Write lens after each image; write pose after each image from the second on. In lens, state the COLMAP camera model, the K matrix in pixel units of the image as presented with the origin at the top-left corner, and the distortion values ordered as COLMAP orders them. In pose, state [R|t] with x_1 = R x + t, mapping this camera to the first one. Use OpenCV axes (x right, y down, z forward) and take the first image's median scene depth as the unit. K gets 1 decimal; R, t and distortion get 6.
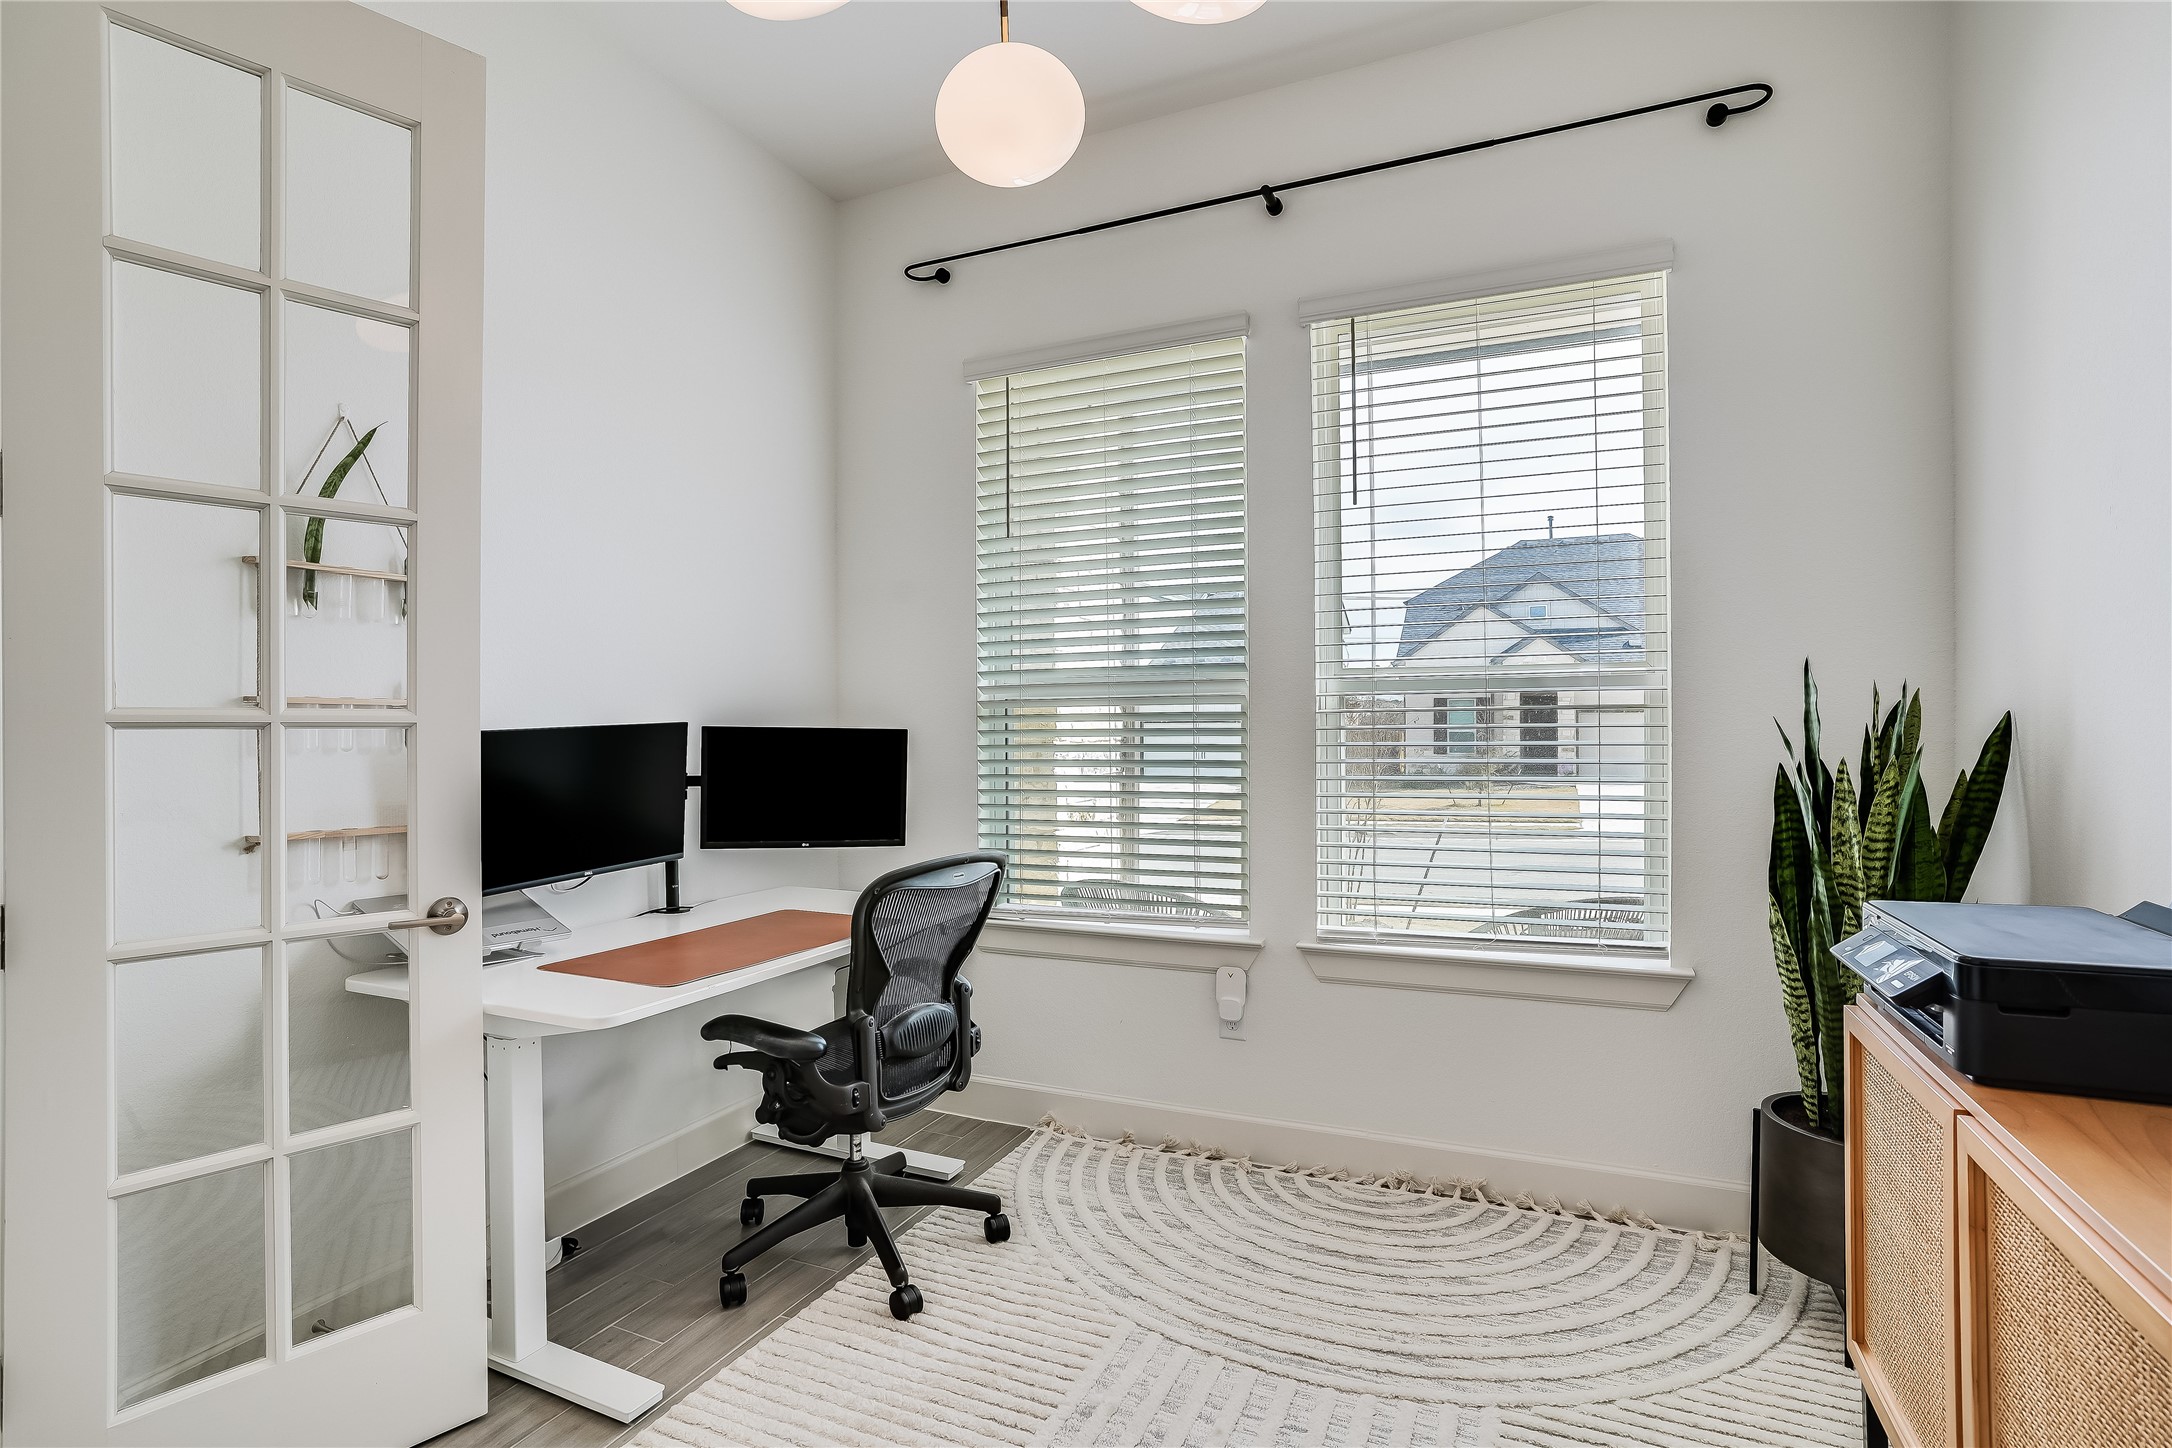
lens RADIAL K [[1104.3, 0, 1073.9], [0, 1104.3, 723.9], [0, 0, 1]] dist [-0.006424, 0.000892]
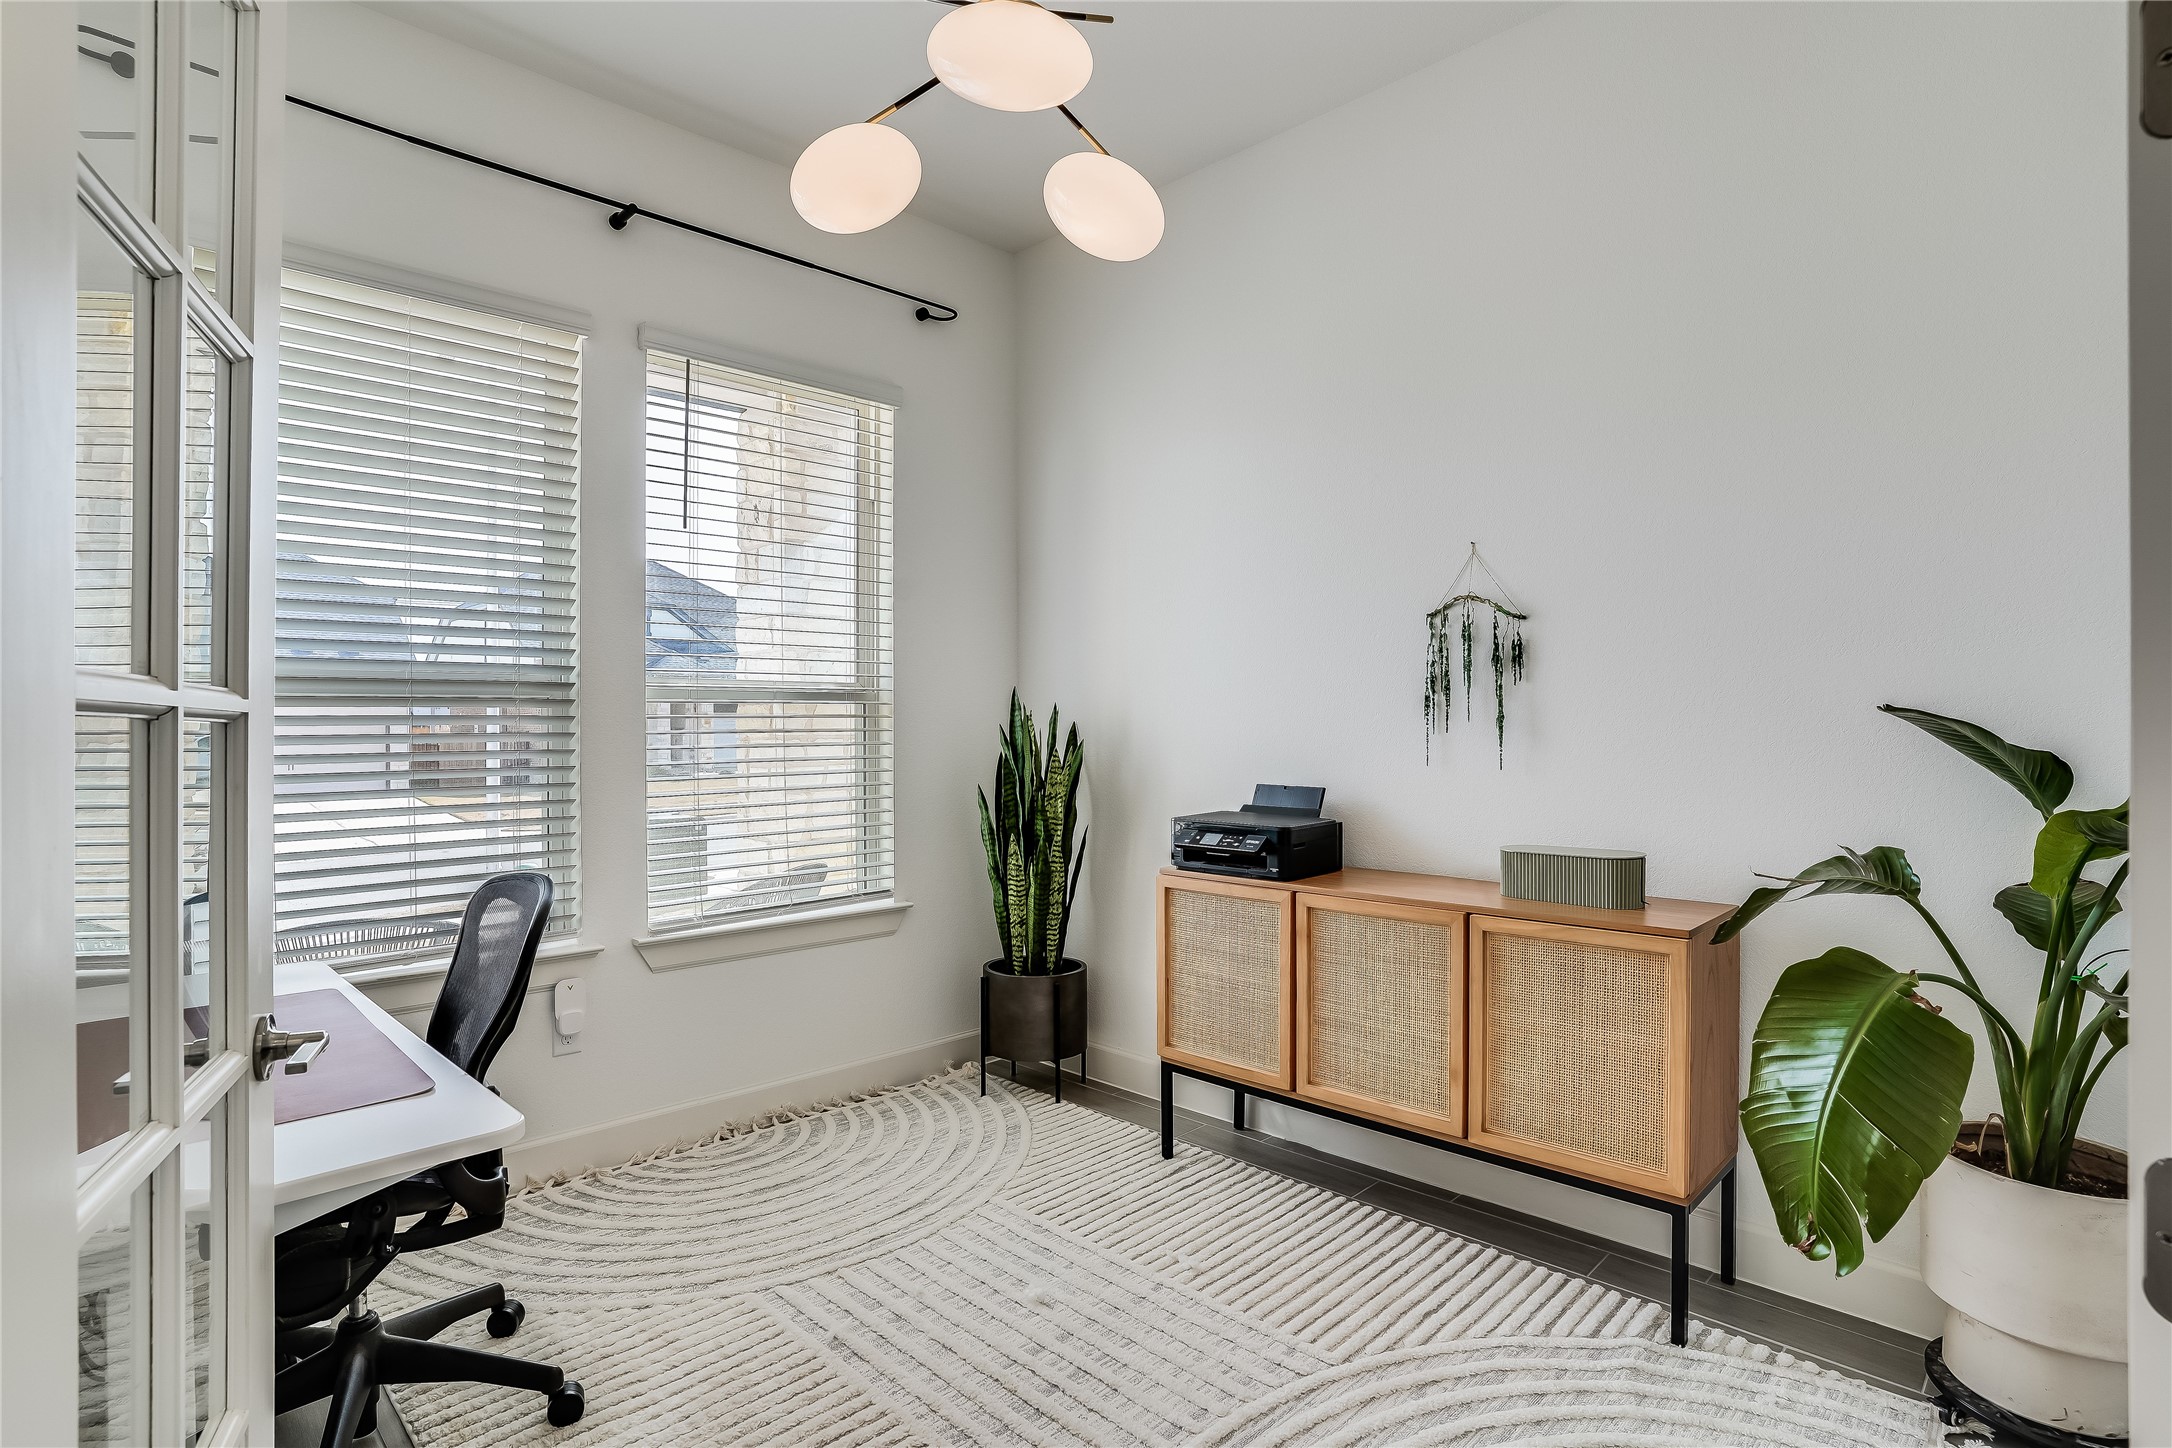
lens RADIAL K [[1104.3, 0, 1072.2], [0, 1104.3, 724.2], [0, 0, 1]] dist [-0.006424, 0.000892]
pose [[0.367858, 0.009956, 0.929829, -0.672739], [0.003733, 0.999919, -0.012183, 0.011213], [-0.929875, 0.007952, 0.367790, 0.264150]]
